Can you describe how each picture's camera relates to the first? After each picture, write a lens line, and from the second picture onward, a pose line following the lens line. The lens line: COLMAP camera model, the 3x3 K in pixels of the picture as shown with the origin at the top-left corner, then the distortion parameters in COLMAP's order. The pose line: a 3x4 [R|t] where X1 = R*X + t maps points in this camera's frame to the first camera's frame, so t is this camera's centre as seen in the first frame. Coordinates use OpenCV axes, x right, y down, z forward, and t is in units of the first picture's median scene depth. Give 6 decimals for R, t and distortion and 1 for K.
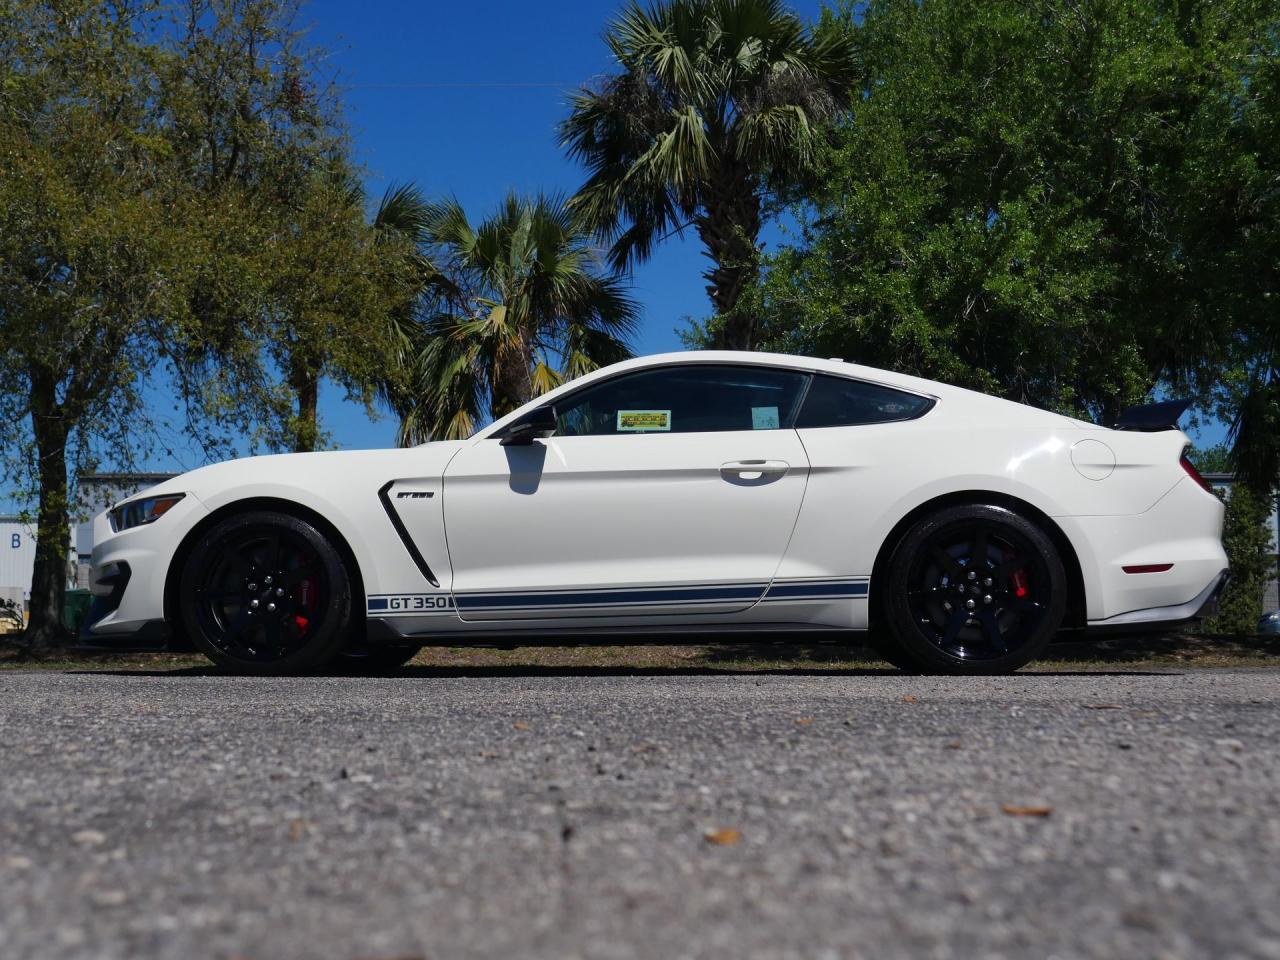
lens RADIAL K [[1688.7, 0, 632.8], [0, 1688.7, 478.5], [0, 0, 1]] dist [-0.004100, 0.000000]
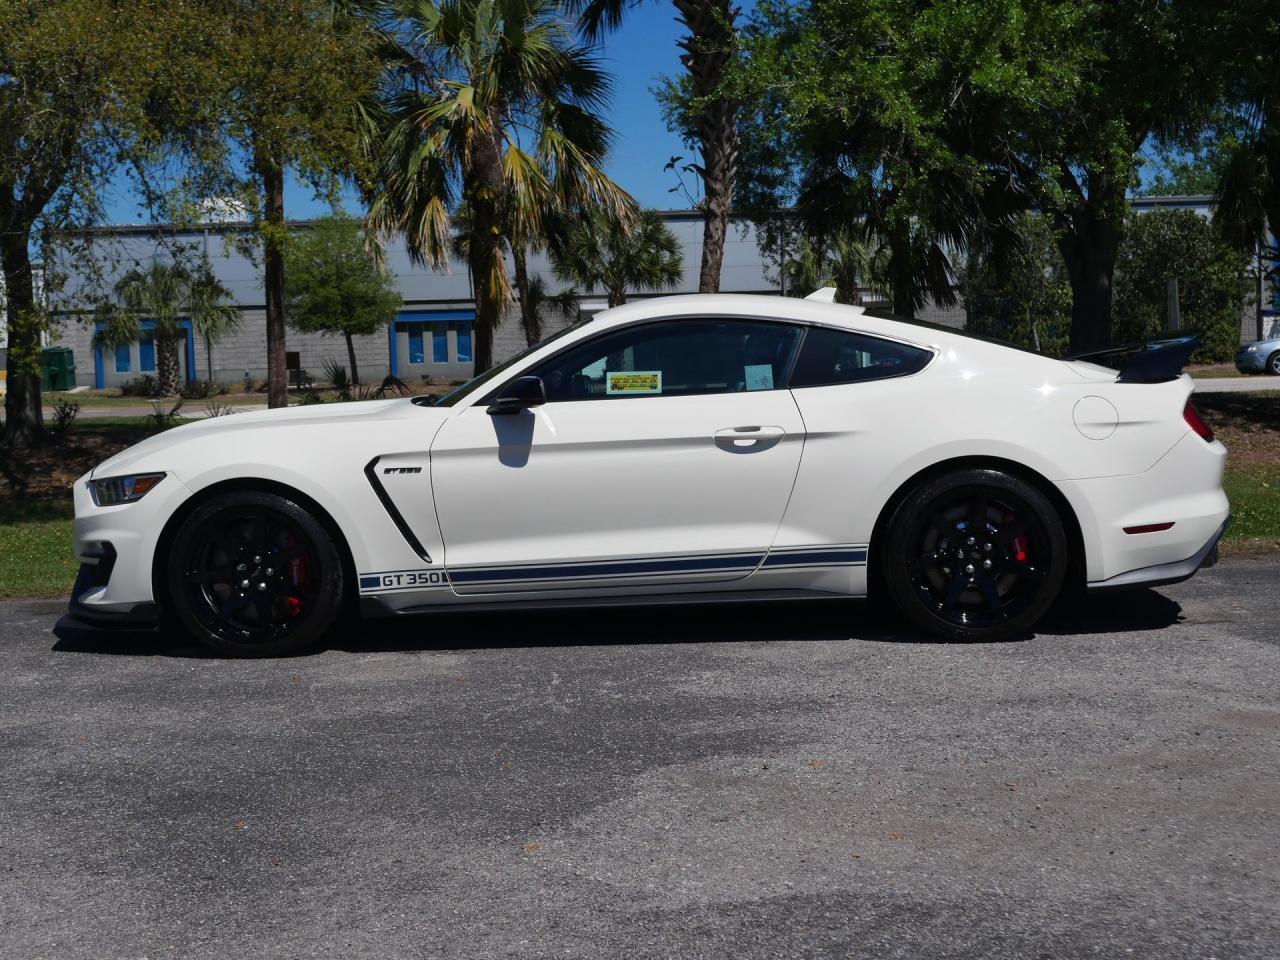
lens RADIAL K [[1688.7, 0, 633.0], [0, 1688.7, 488.7], [0, 0, 1]] dist [-0.004100, 0.000000]
pose [[0.999464, -0.030909, 0.010767, -0.006335], [0.028606, 0.984748, 0.171616, -0.142364], [-0.015907, -0.171216, 0.985105, 0.034264]]
